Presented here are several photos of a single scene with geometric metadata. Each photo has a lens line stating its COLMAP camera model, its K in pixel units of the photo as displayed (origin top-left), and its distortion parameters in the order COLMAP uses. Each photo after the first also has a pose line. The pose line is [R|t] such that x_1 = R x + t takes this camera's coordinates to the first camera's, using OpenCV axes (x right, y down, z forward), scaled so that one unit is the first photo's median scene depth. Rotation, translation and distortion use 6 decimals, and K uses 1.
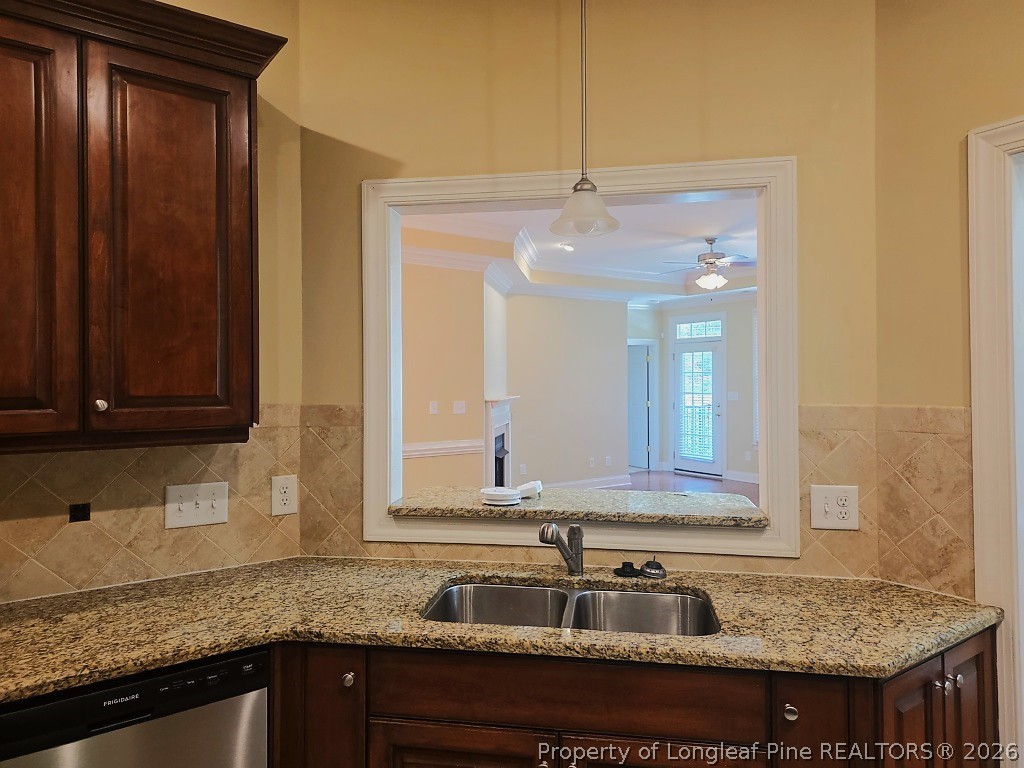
lens RADIAL K [[676.7, 0, 508.2], [0, 676.7, 382.1], [0, 0, 1]] dist [0.055417, -0.047884]
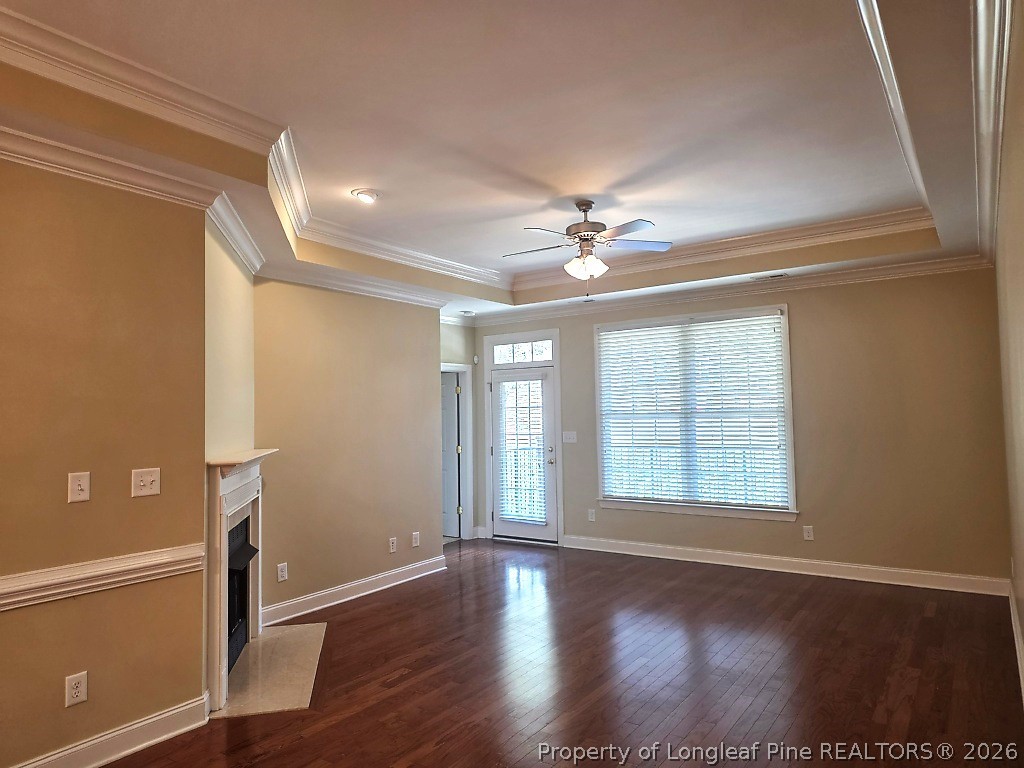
lens RADIAL K [[676.7, 0, 511.5], [0, 676.7, 380.9], [0, 0, 1]] dist [0.055417, -0.047884]
pose [[0.938963, 0.001033, 0.344017, 0.003460], [0.019451, 0.998236, -0.056089, -0.001754], [-0.343469, 0.059357, 0.937287, 0.369930]]
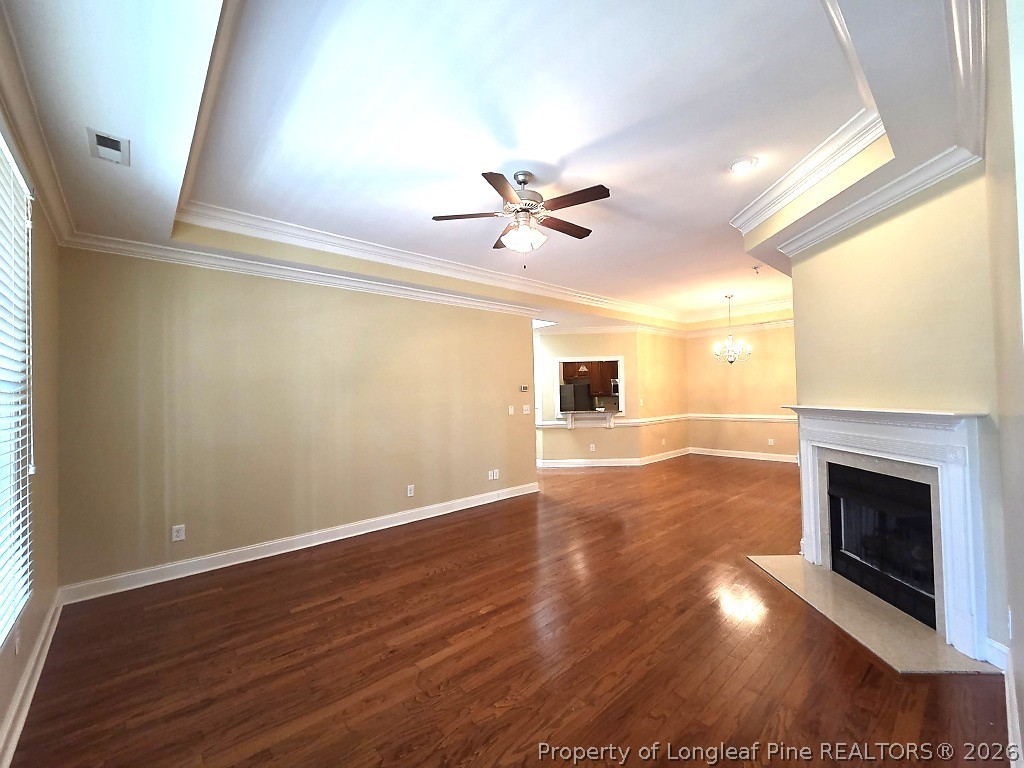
lens RADIAL K [[421.5, 0, 518.1], [0, 421.5, 385.1], [0, 0, 1]] dist [0.006355, -0.002738]
pose [[-0.992202, 0.022725, -0.122551, 0.324685], [0.025244, 0.999500, -0.019039, 0.001045], [0.122057, -0.021985, -0.992280, 1.263690]]
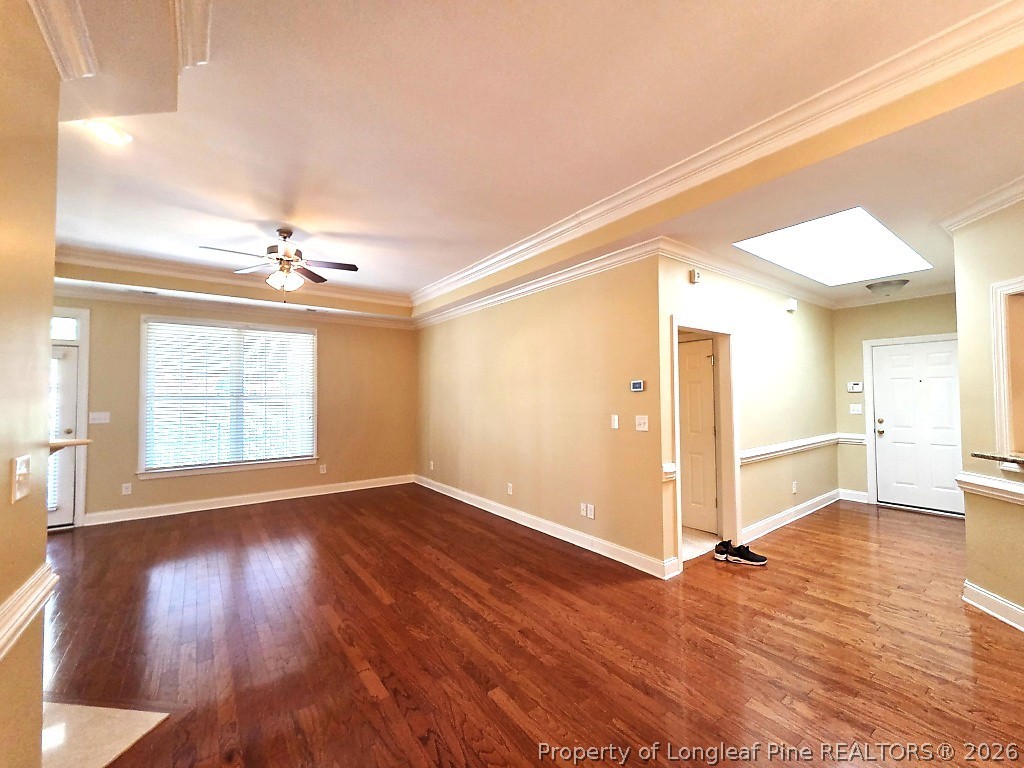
lens RADIAL K [[421.5, 0, 516.1], [0, 421.5, 385.9], [0, 0, 1]] dist [0.006355, -0.002738]
pose [[-0.025326, 0.027946, 0.999289, -0.216387], [0.011029, 0.999556, -0.027674, 0.003013], [-0.999618, 0.010320, -0.025623, 0.647784]]
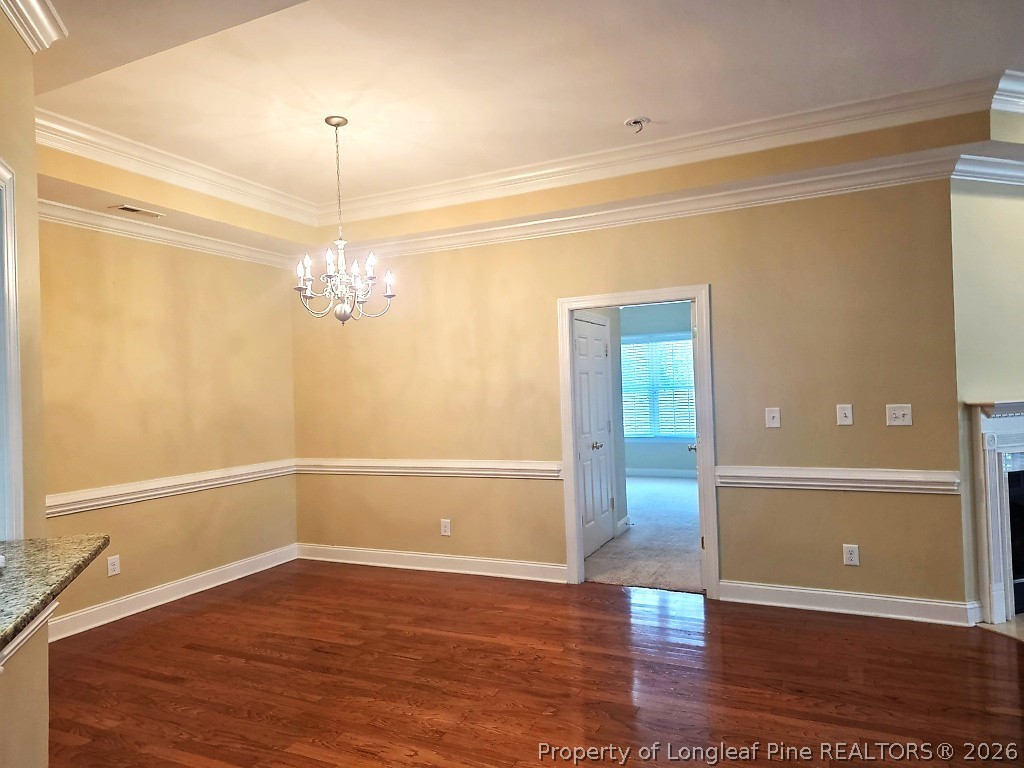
lens RADIAL K [[676.7, 0, 511.7], [0, 676.7, 374.8], [0, 0, 1]] dist [0.055417, -0.047884]
pose [[0.485180, -0.033167, -0.873785, 0.247924], [0.034828, 0.999220, -0.018590, 0.000411], [0.873720, -0.021413, 0.485957, 0.326129]]
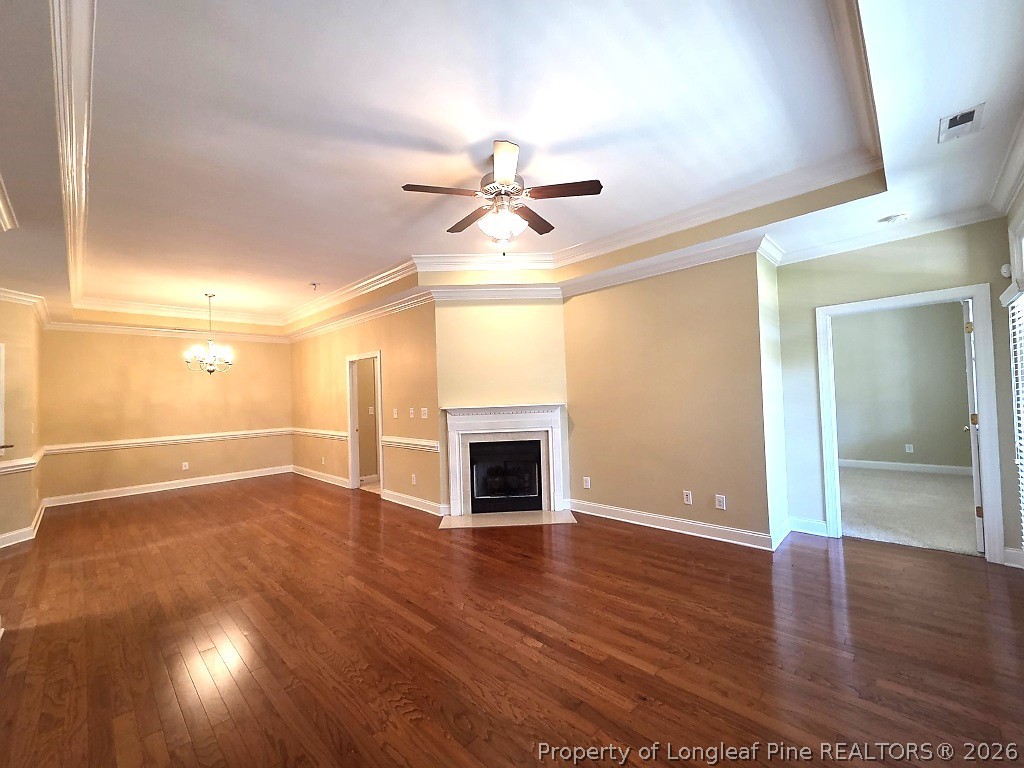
lens RADIAL K [[421.5, 0, 508.2], [0, 421.5, 385.1], [0, 0, 1]] dist [0.006355, -0.002738]
pose [[0.175998, -0.025833, -0.984051, 0.609397], [0.032593, 0.999260, -0.020403, 0.004158], [0.983851, -0.028482, 0.176710, 0.839392]]
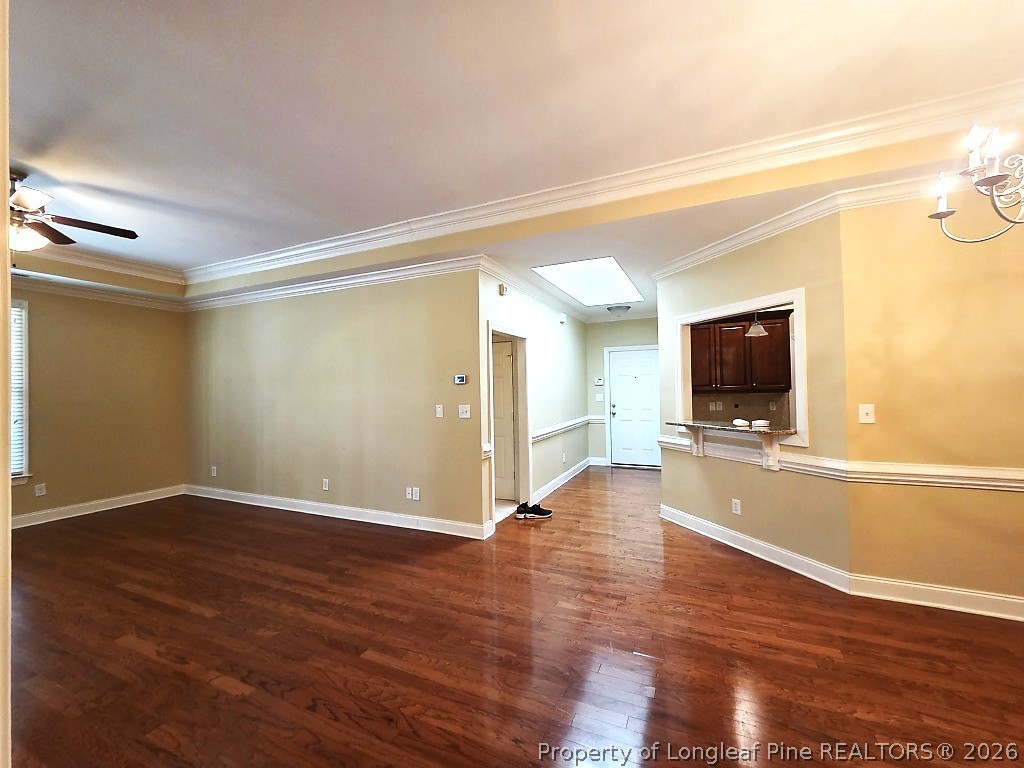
lens RADIAL K [[421.5, 0, 509.9], [0, 421.5, 384.5], [0, 0, 1]] dist [0.006355, -0.002738]
pose [[-0.495721, 0.019008, 0.868274, -0.253726], [0.020155, 0.999743, -0.010379, 0.004860], [-0.868248, 0.012355, -0.495977, 0.711517]]
